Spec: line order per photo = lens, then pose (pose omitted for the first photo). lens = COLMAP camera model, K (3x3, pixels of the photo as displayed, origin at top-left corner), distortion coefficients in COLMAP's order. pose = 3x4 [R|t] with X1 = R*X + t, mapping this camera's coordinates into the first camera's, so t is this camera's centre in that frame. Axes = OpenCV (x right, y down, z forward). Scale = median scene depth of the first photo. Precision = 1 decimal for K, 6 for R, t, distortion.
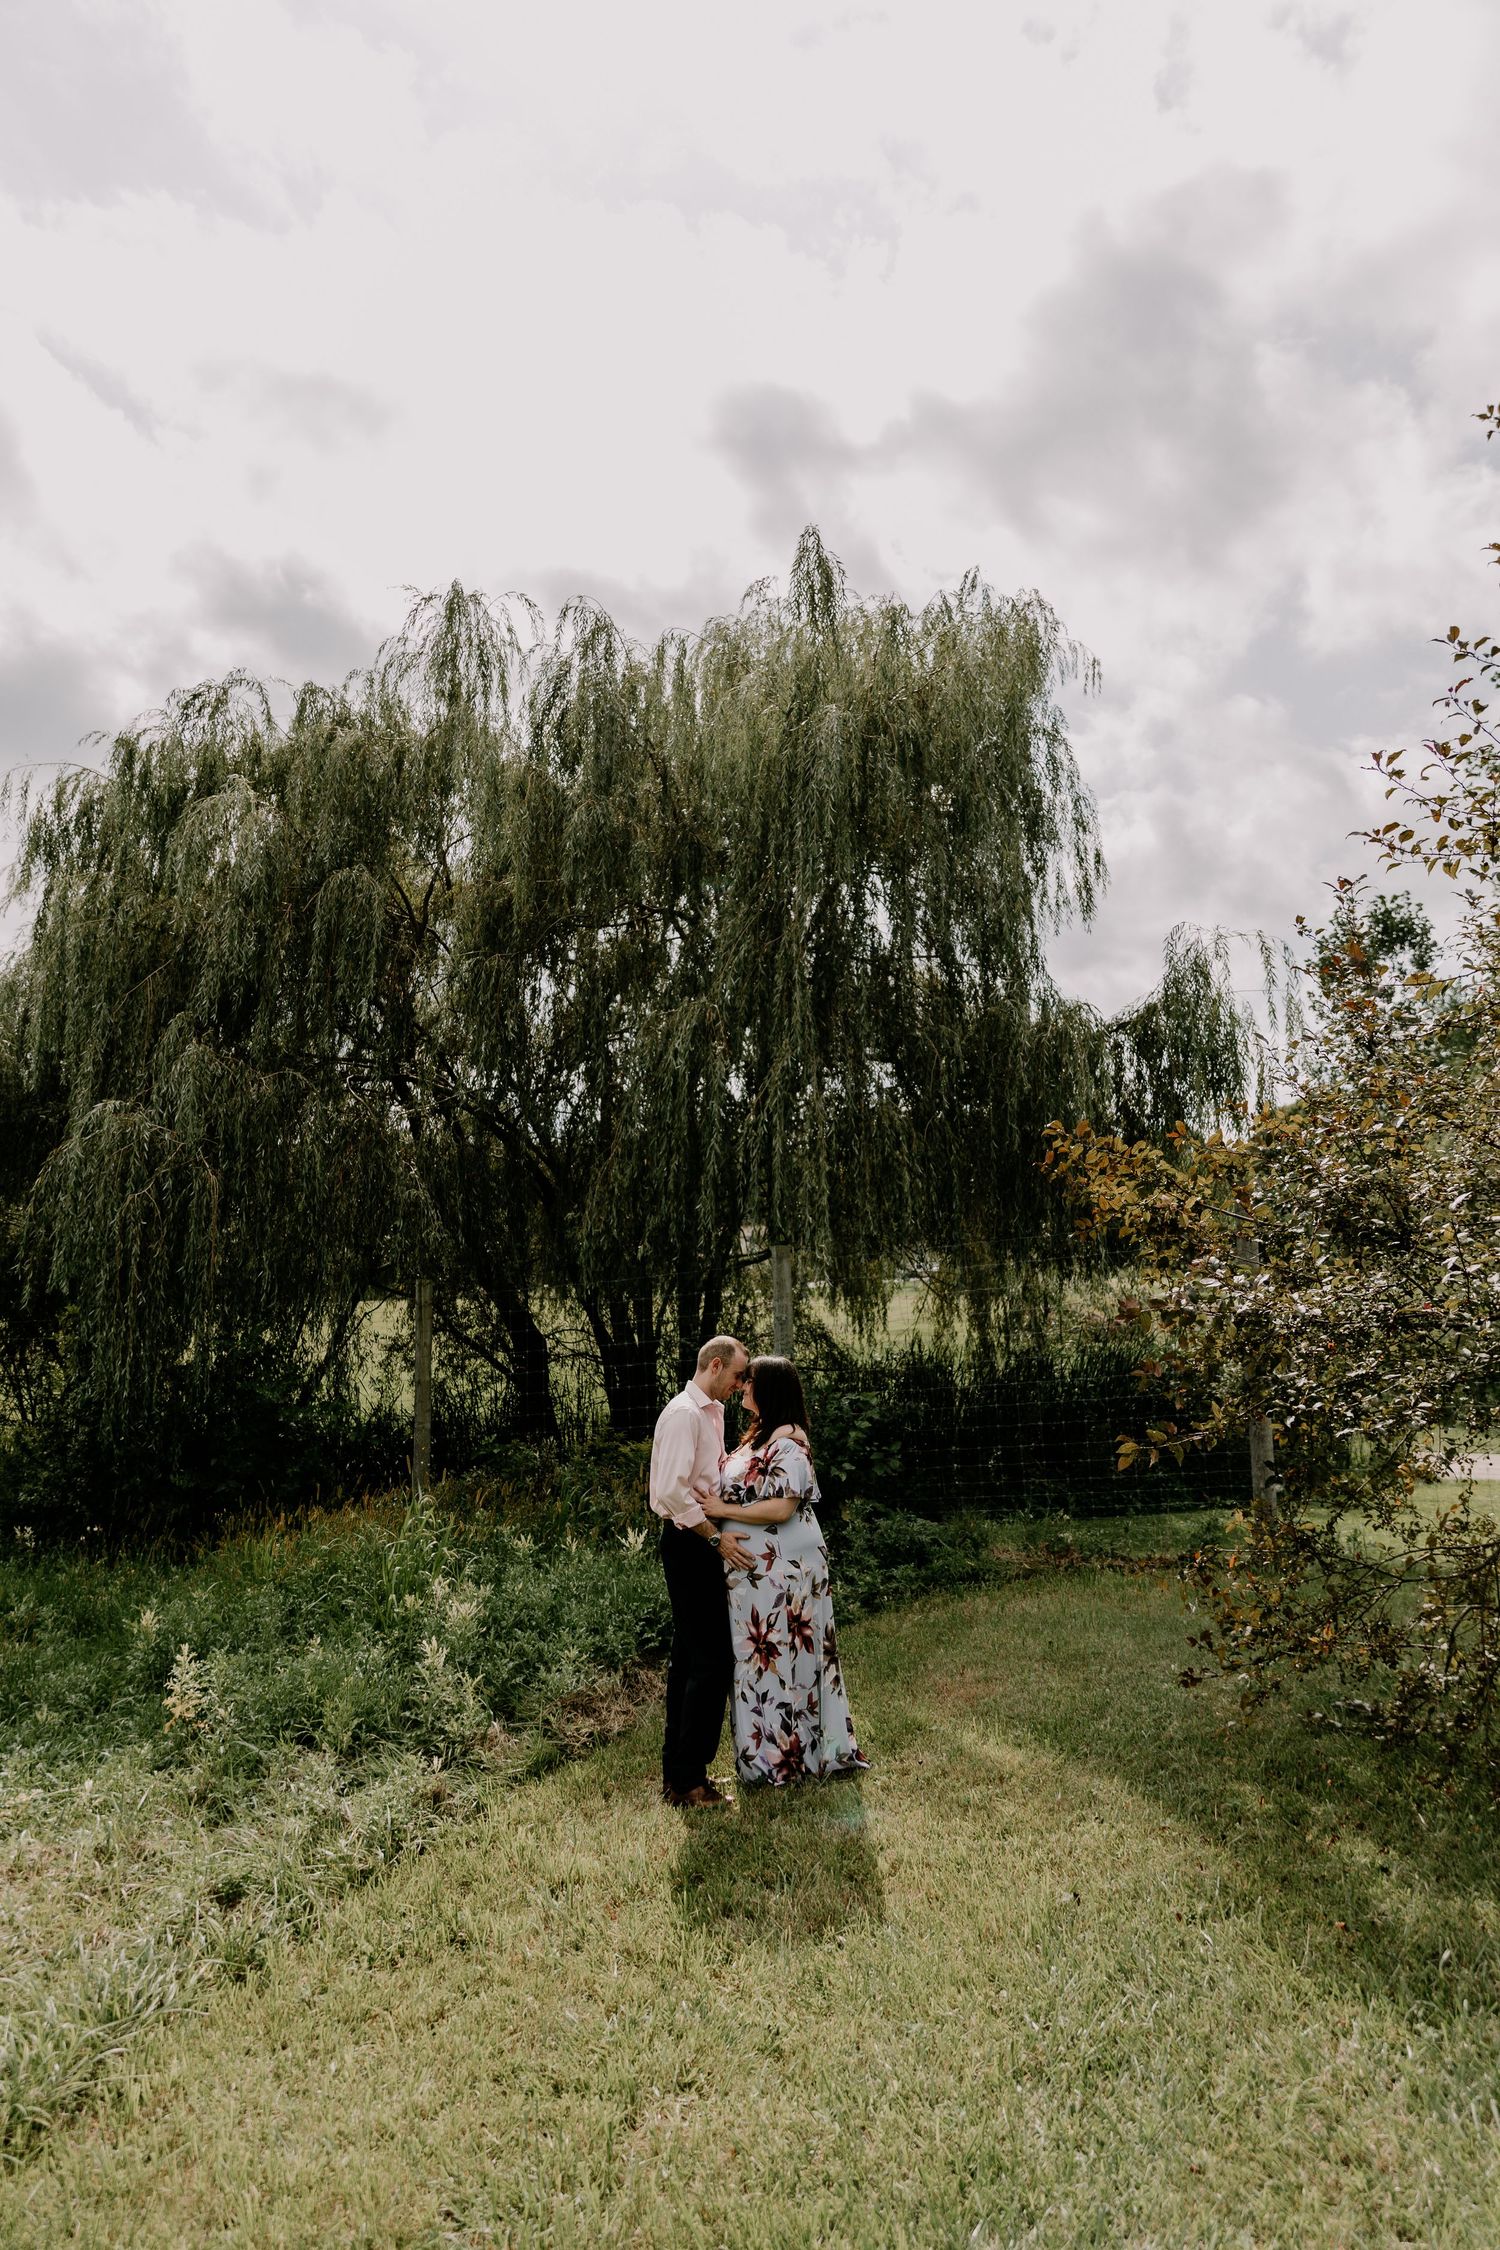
lens RADIAL K [[1502.0, 0, 750.0], [0, 1502.0, 1125.0], [0, 0, 1]] dist [-0.004656, -0.002044]
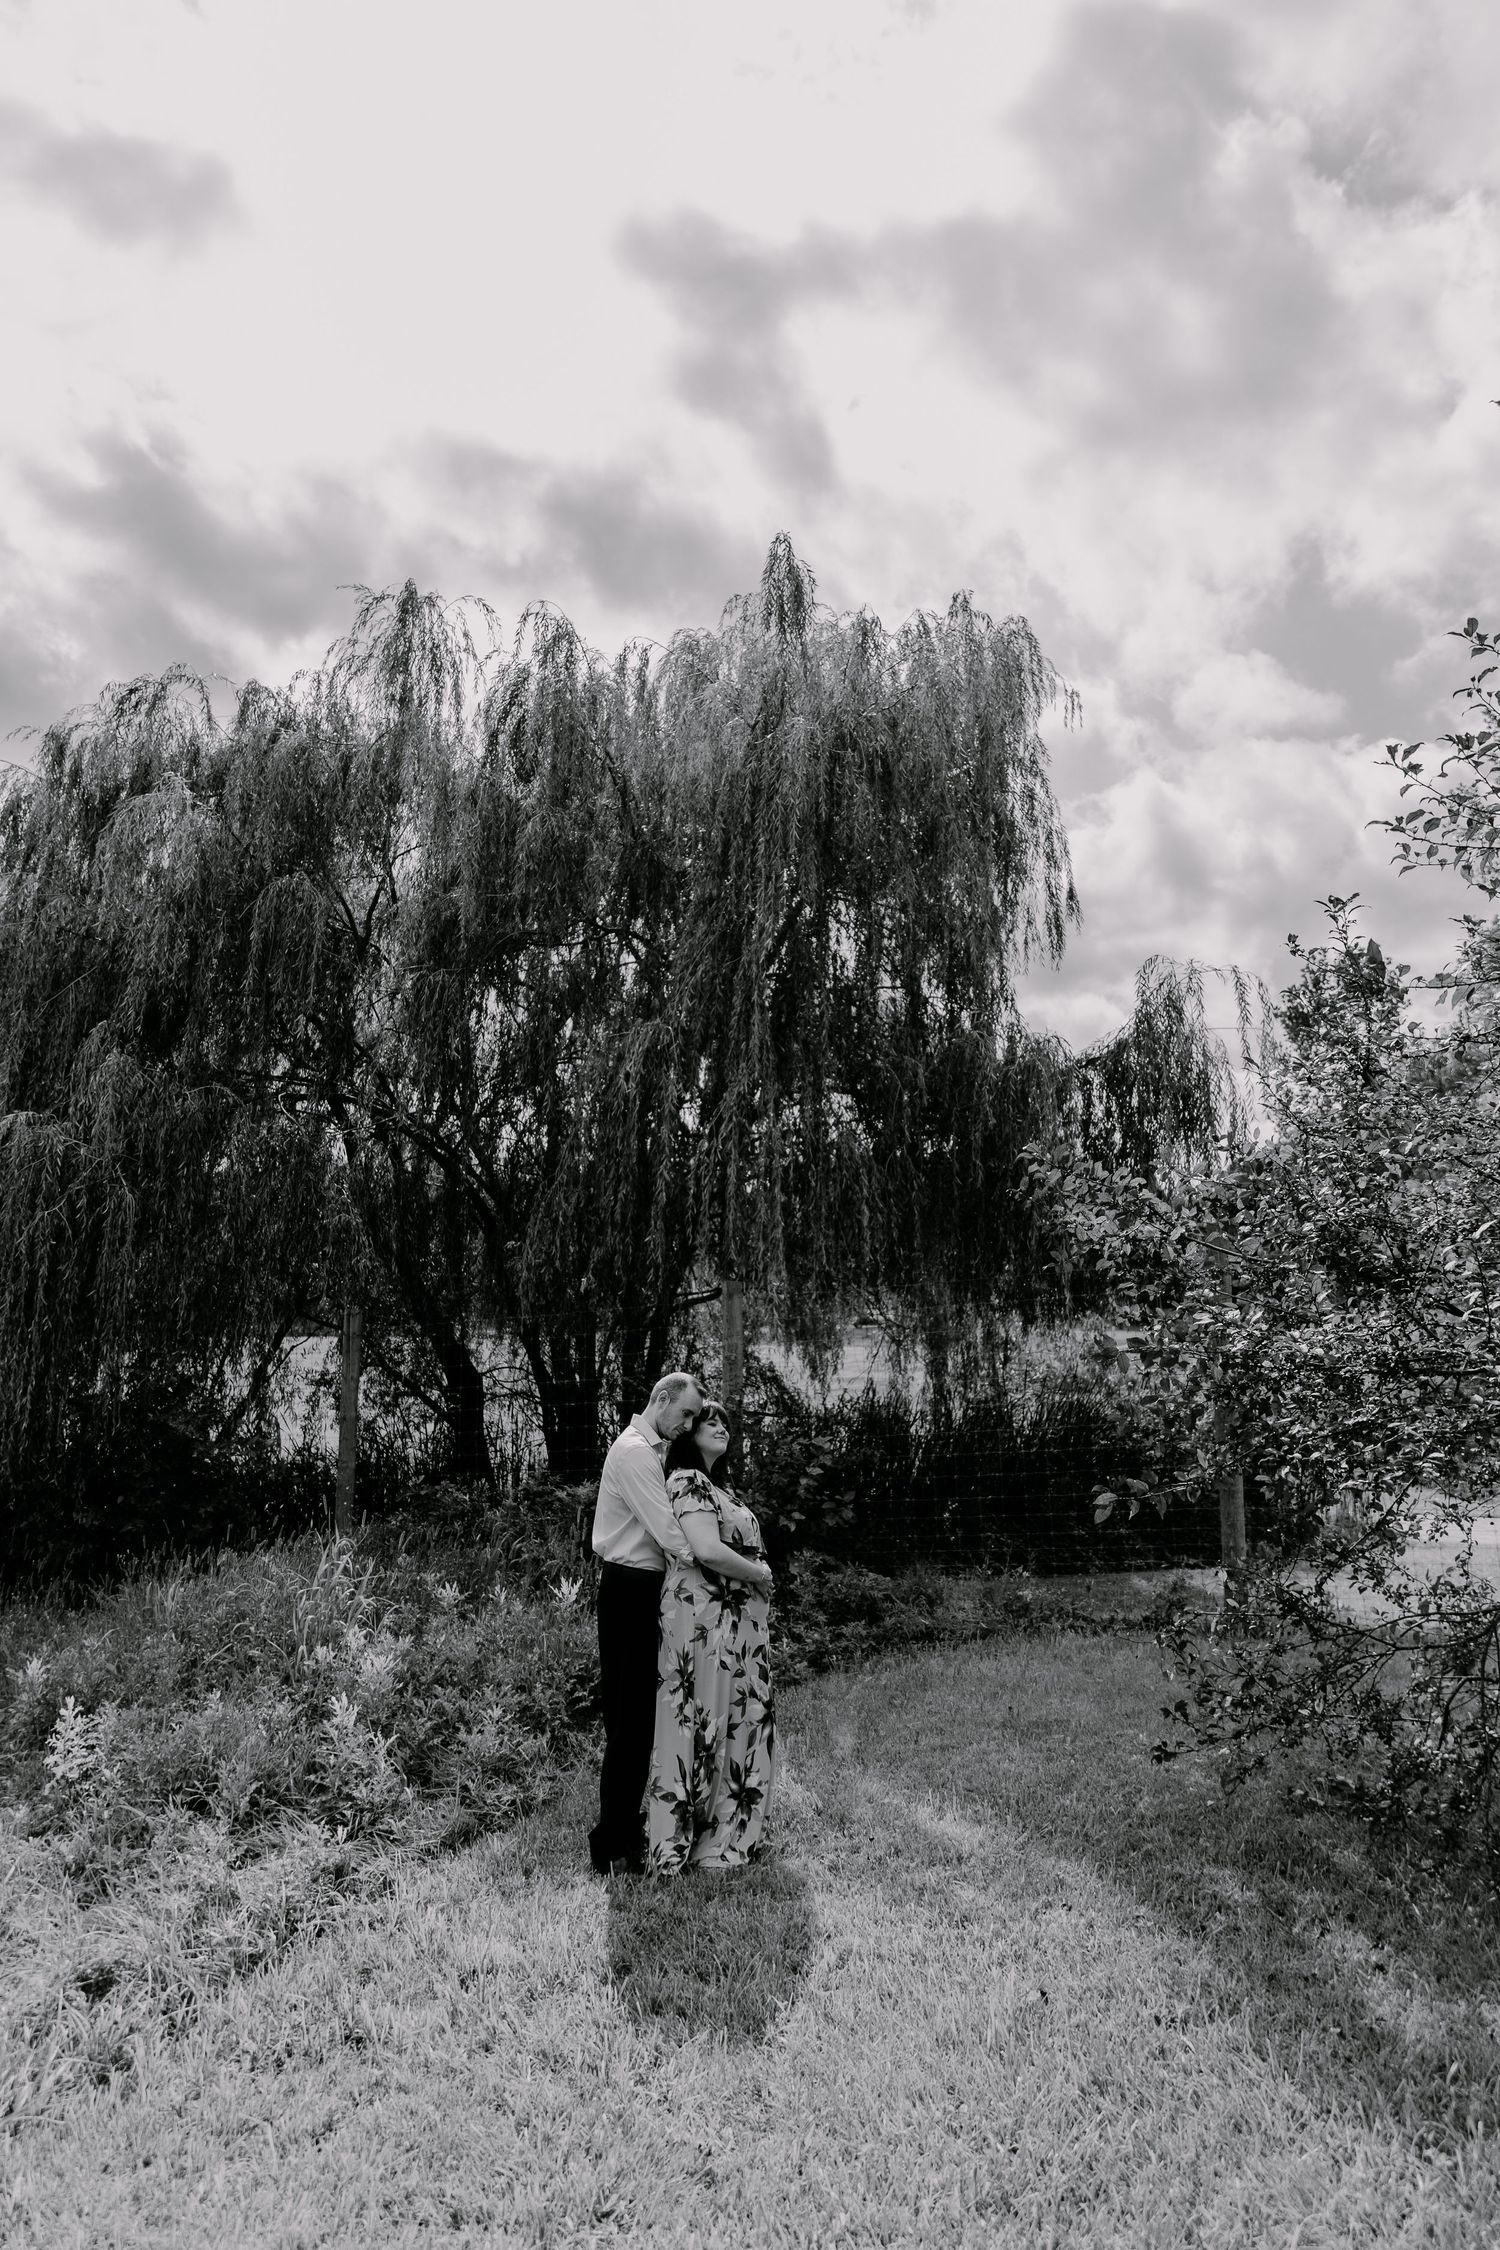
lens RADIAL K [[1539.4, 0, 750.0], [0, 1539.4, 1125.0], [0, 0, 1]] dist [0.003347, -0.011485]
pose [[0.999200, 0.025847, 0.030533, -0.000371], [-0.025034, 0.999330, -0.026688, 0.008087], [-0.031202, 0.025903, 0.999177, 0.026584]]
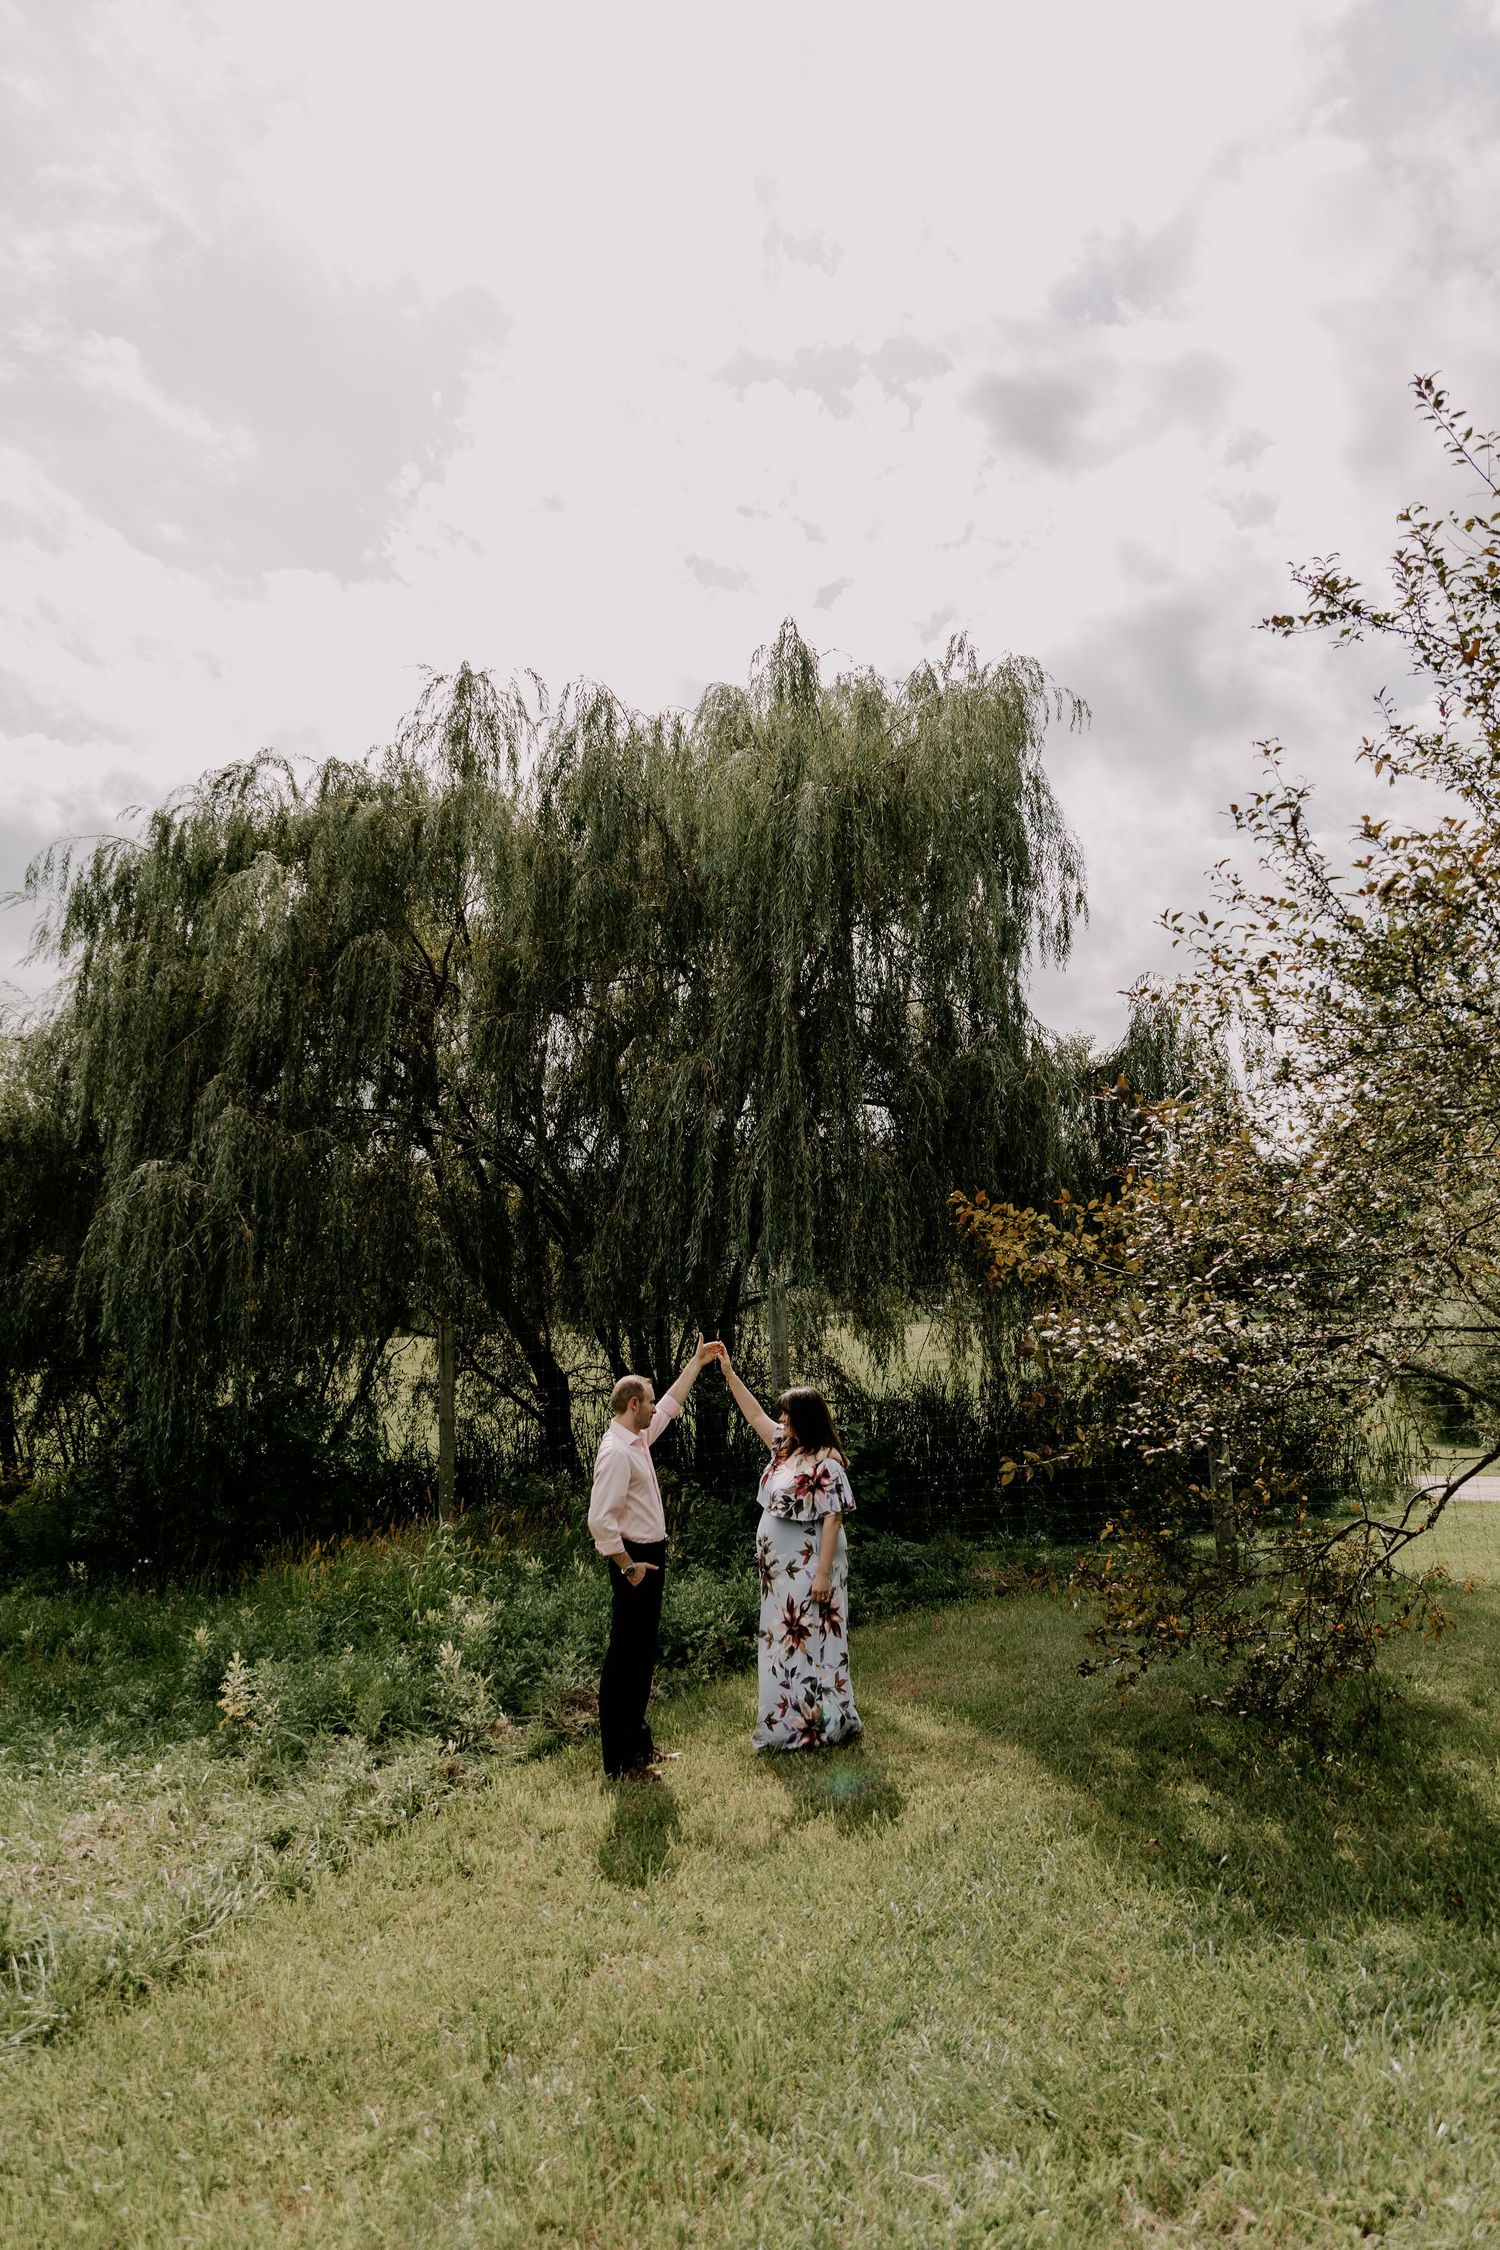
lens RADIAL K [[1569.0, 0, 729.3], [0, 1569.0, 1097.5], [0, 0, 1]] dist [-0.001632, 0.002335]
pose [[0.998942, -0.022840, -0.039920, 0.038381], [0.021611, 0.999287, -0.030953, -0.021724], [0.040599, 0.030057, 0.998723, -0.129720]]
